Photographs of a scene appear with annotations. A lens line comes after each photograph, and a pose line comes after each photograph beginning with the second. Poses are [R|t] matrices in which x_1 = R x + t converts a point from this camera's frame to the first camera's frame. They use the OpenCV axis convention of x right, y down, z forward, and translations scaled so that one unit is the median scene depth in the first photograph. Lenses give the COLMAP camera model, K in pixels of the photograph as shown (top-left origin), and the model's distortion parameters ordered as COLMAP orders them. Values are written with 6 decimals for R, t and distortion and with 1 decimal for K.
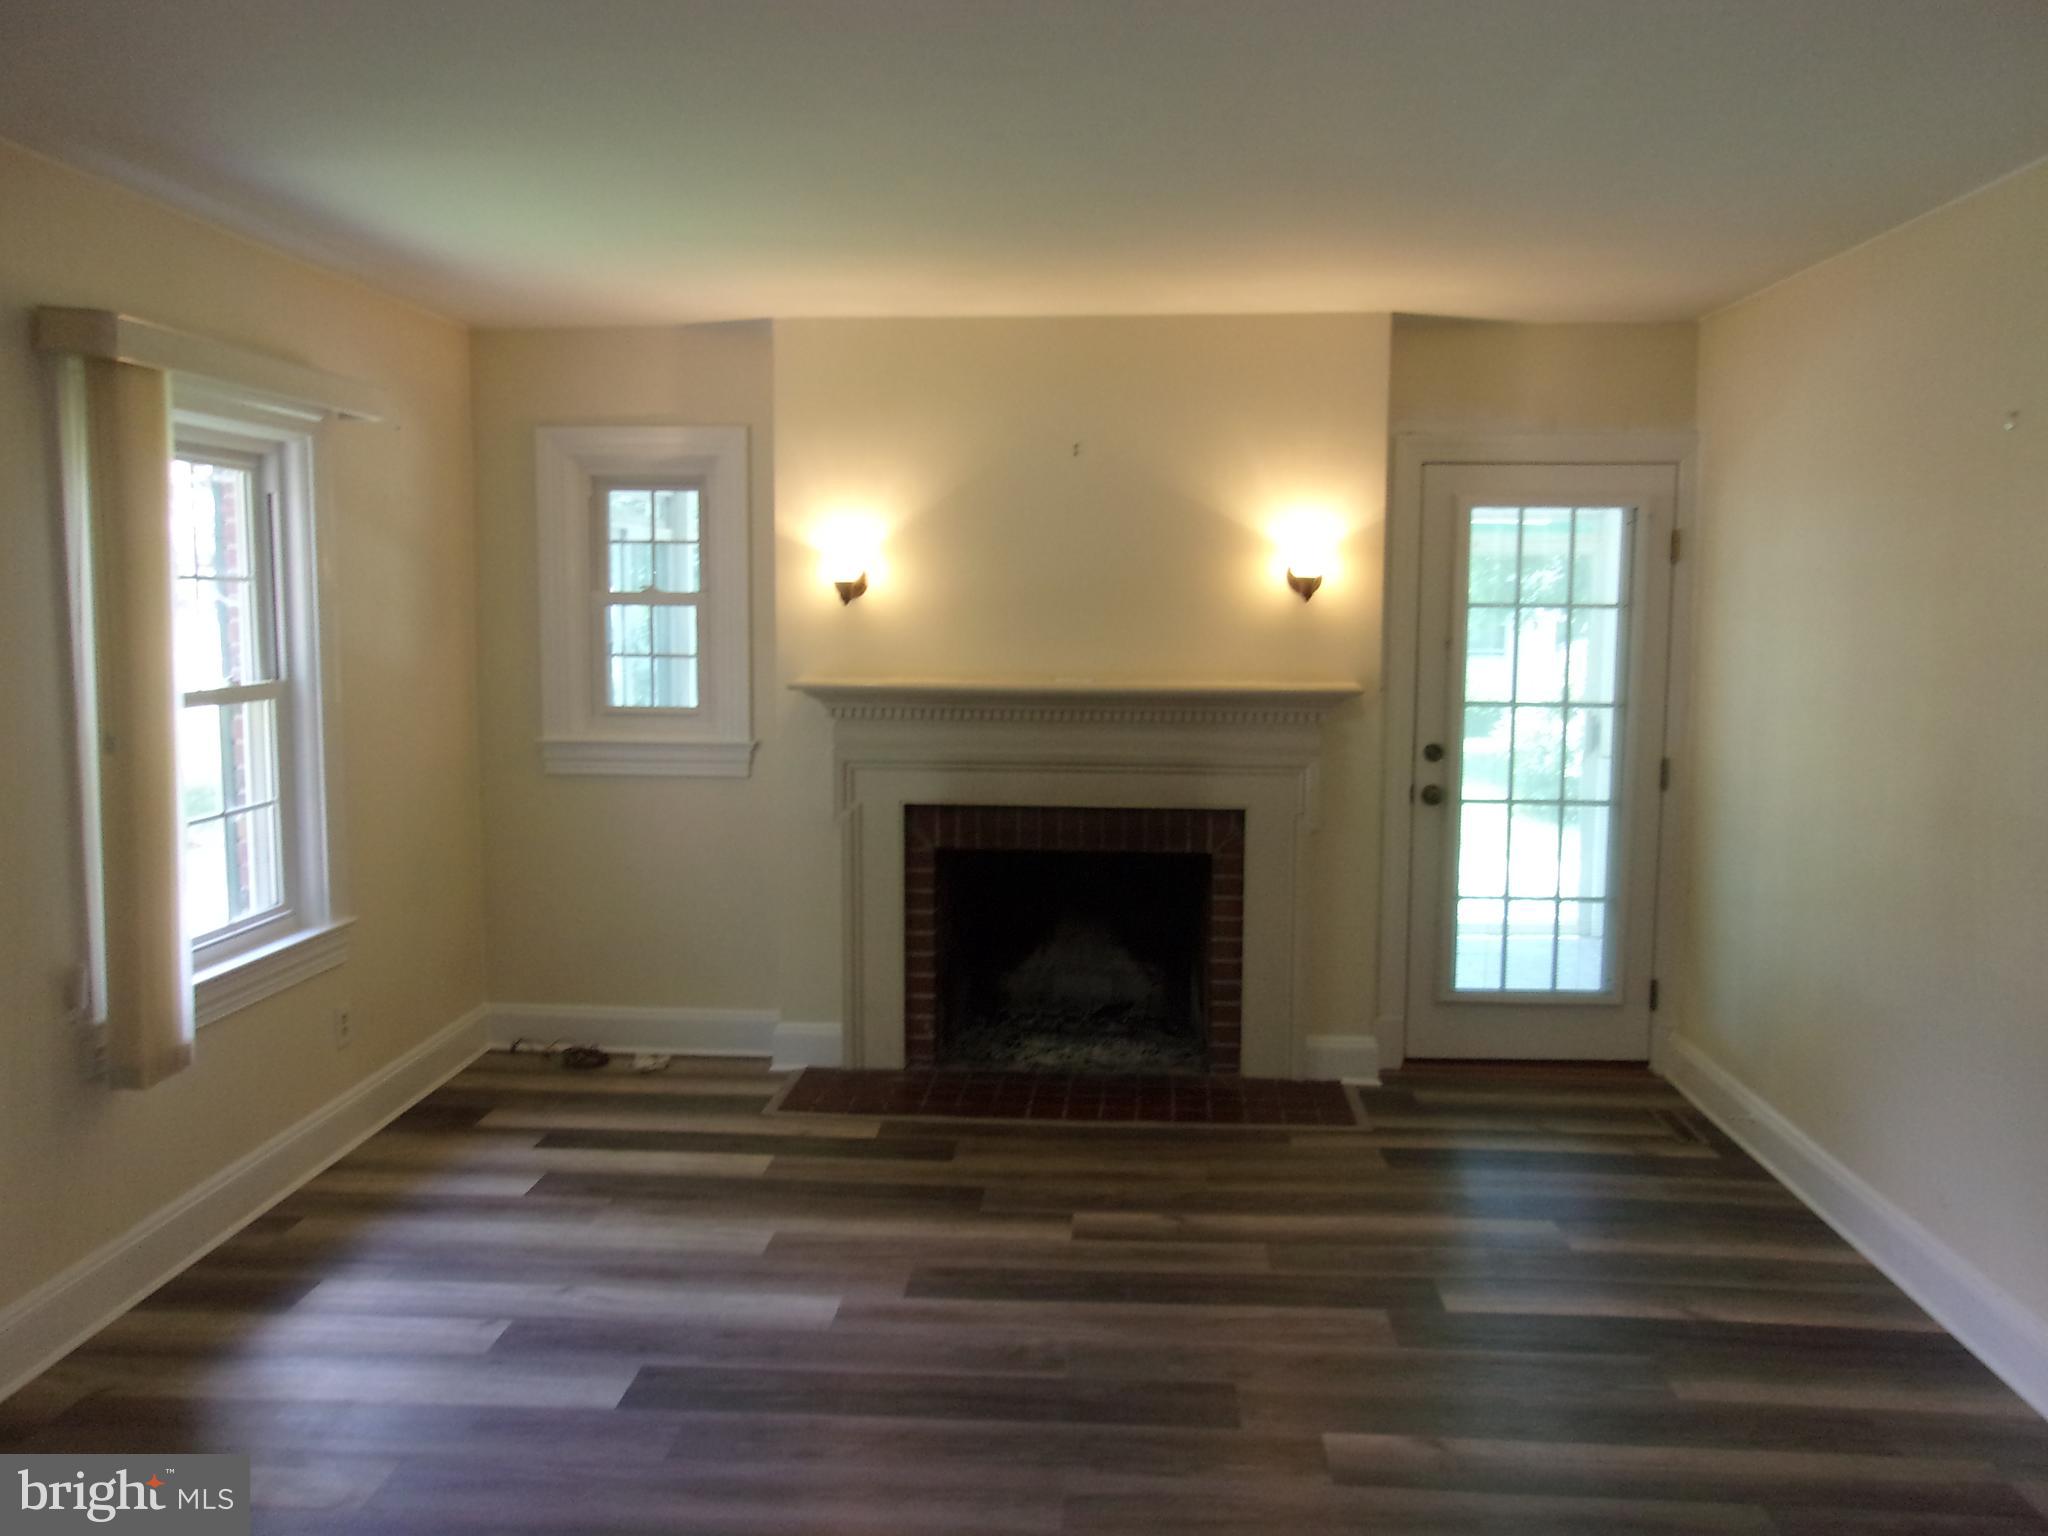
lens RADIAL K [[1602.0, 0, 1036.1], [0, 1602.0, 761.6], [0, 0, 1]] dist [-0.022656, 0.046101]
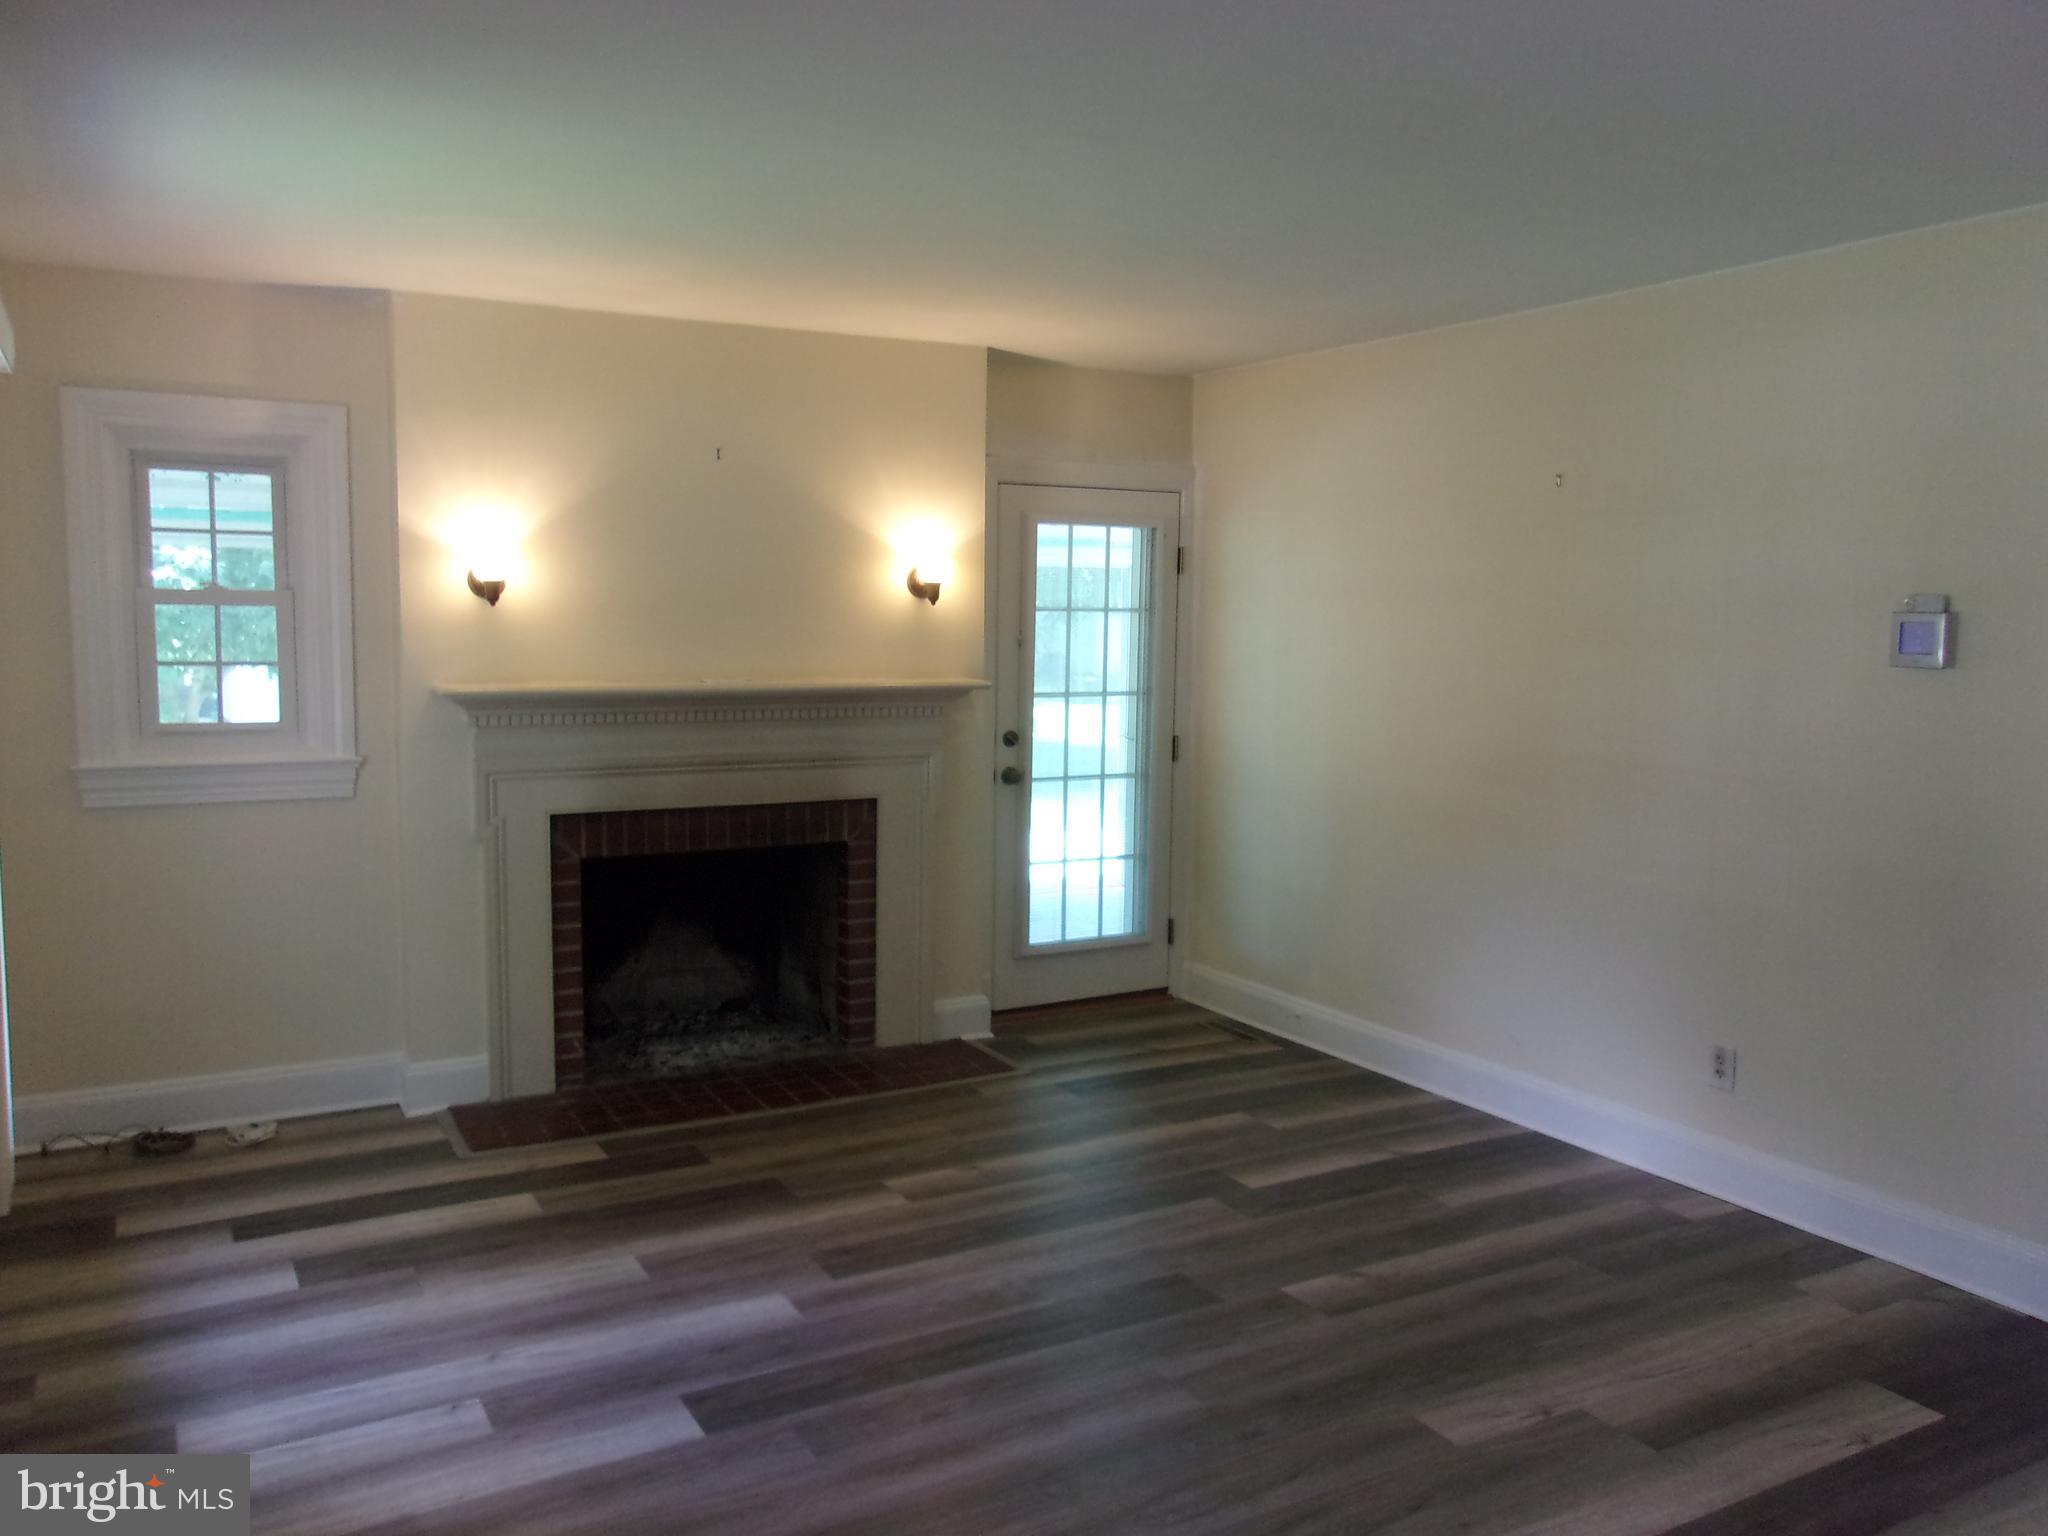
lens RADIAL K [[1602.0, 0, 1029.7], [0, 1602.0, 761.0], [0, 0, 1]] dist [-0.022656, 0.046101]
pose [[0.833984, -0.048012, 0.549696, -0.369873], [0.048712, 0.998724, 0.013327, -0.004236], [-0.549634, 0.015663, 0.835258, 0.046460]]
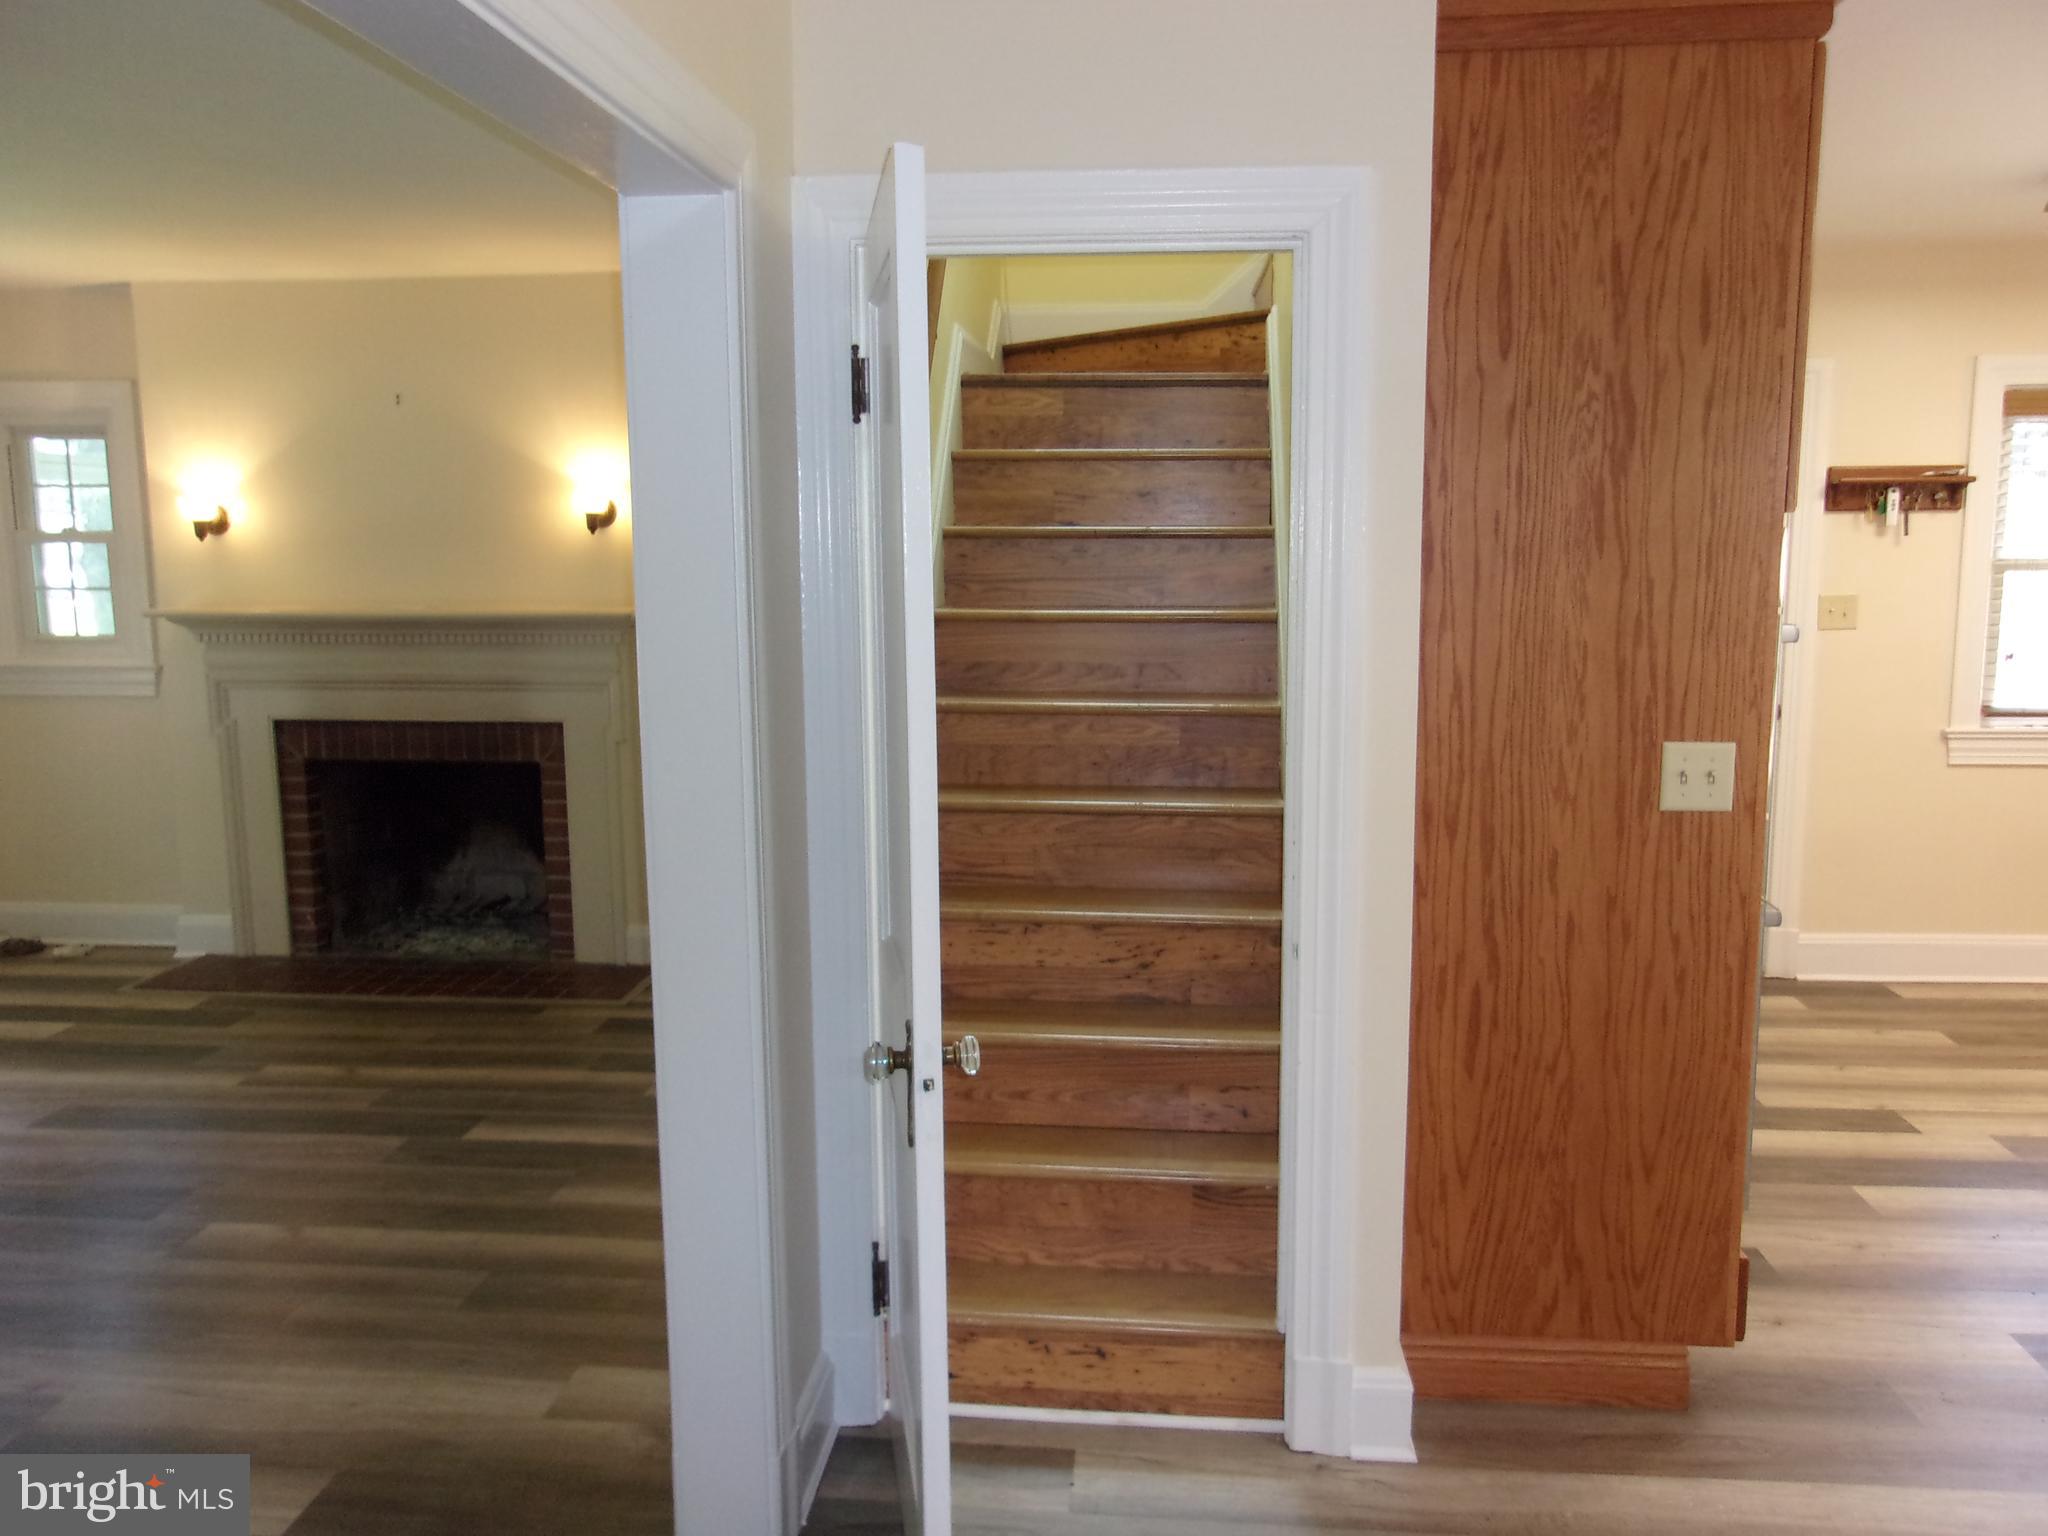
lens RADIAL K [[1602.0, 0, 1030.8], [0, 1602.0, 786.0], [0, 0, 1]] dist [-0.022656, 0.046101]
pose [[0.999399, -0.004945, -0.034308, 0.489982], [0.006791, 0.998524, 0.053894, 0.016180], [0.033990, -0.054095, 0.997957, -0.100397]]
